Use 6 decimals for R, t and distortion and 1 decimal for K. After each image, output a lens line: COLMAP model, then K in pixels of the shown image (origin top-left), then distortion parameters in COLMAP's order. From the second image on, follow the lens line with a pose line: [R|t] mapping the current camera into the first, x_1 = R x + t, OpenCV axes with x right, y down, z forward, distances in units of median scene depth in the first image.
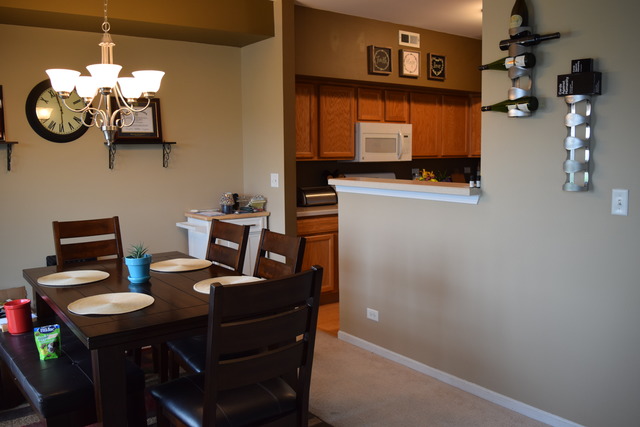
lens RADIAL K [[561.8, 0, 321.4], [0, 561.8, 217.3], [0, 0, 1]] dist [-0.094792, -0.002932]
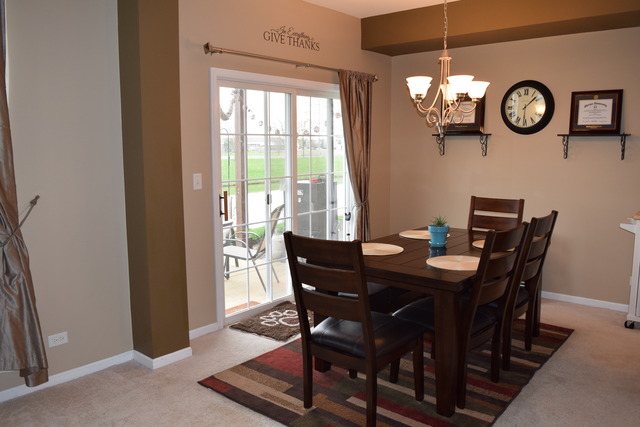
lens RADIAL K [[501.3, 0, 319.2], [0, 501.3, 212.1], [0, 0, 1]] dist [-0.095229, 0.019633]
pose [[0.222043, 0.134954, -0.965652, 0.372219], [-0.110902, 0.987444, 0.112498, -0.030764], [0.968709, 0.082113, 0.234222, 0.252466]]
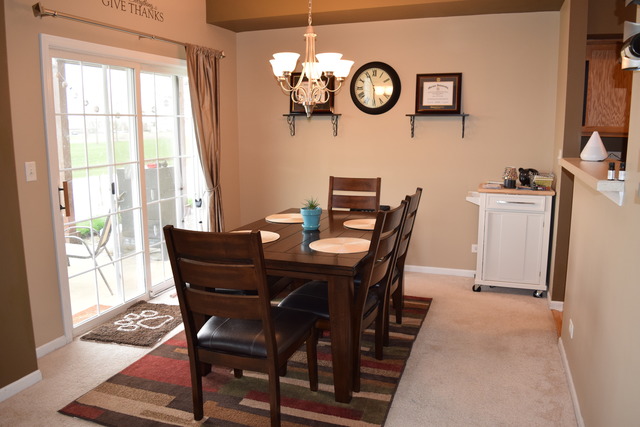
lens RADIAL K [[501.3, 0, 321.2], [0, 501.3, 209.8], [0, 0, 1]] dist [-0.095229, 0.019633]
pose [[0.552639, 0.143479, -0.820978, 0.315494], [-0.097933, 0.989425, 0.106995, -0.025228], [0.827647, 0.021272, 0.560846, 0.213779]]
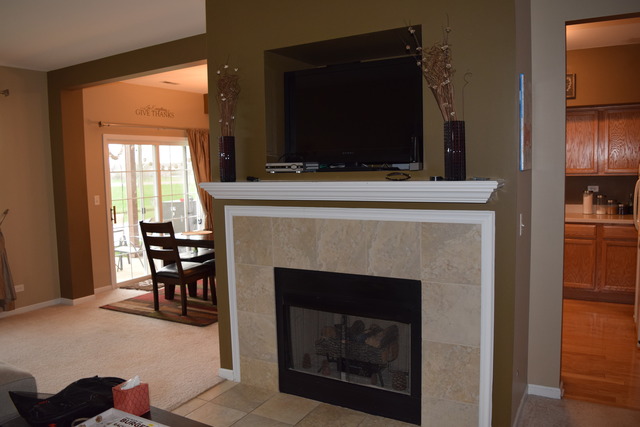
lens RADIAL K [[501.3, 0, 319.2], [0, 501.3, 210.6], [0, 0, 1]] dist [-0.095229, 0.019633]
pose [[0.393966, 0.079140, -0.915712, 0.916067], [-0.085241, 0.995138, 0.049331, -0.053608], [0.915164, 0.058622, 0.398797, 0.265547]]
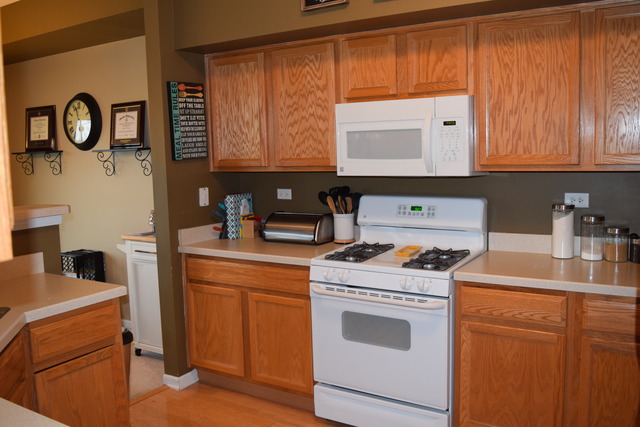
lens RADIAL K [[571.0, 0, 321.4], [0, 571.0, 210.4], [0, 0, 1]] dist [-0.089498, 0.024021]
pose [[0.368134, 0.096848, -0.924715, 0.593548], [-0.084665, 0.993920, 0.070390, -0.104547], [0.925910, 0.052378, 0.374095, 0.788040]]
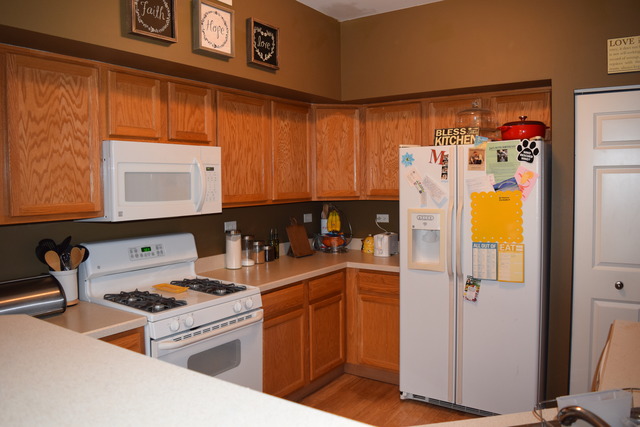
lens RADIAL K [[501.3, 0, 318.4], [0, 501.3, 210.2], [0, 0, 1]] dist [-0.095229, 0.019633]
pose [[0.944874, -0.020822, 0.326771, 0.098504], [0.039531, 0.997930, -0.050717, -0.081353], [-0.325039, 0.060839, 0.943742, 0.548713]]
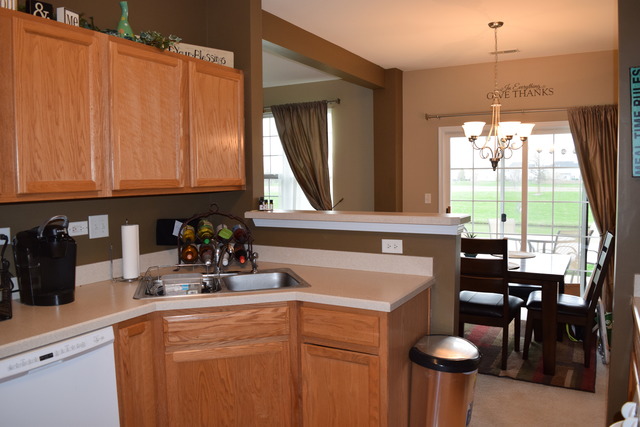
lens RADIAL K [[501.3, 0, 318.6], [0, 501.3, 214.4], [0, 0, 1]] dist [-0.095229, 0.019633]
pose [[-0.916136, 0.053218, -0.397319, 0.337499], [-0.025145, 0.981568, 0.189452, -0.141333], [0.400078, 0.183554, -0.897912, 1.116607]]
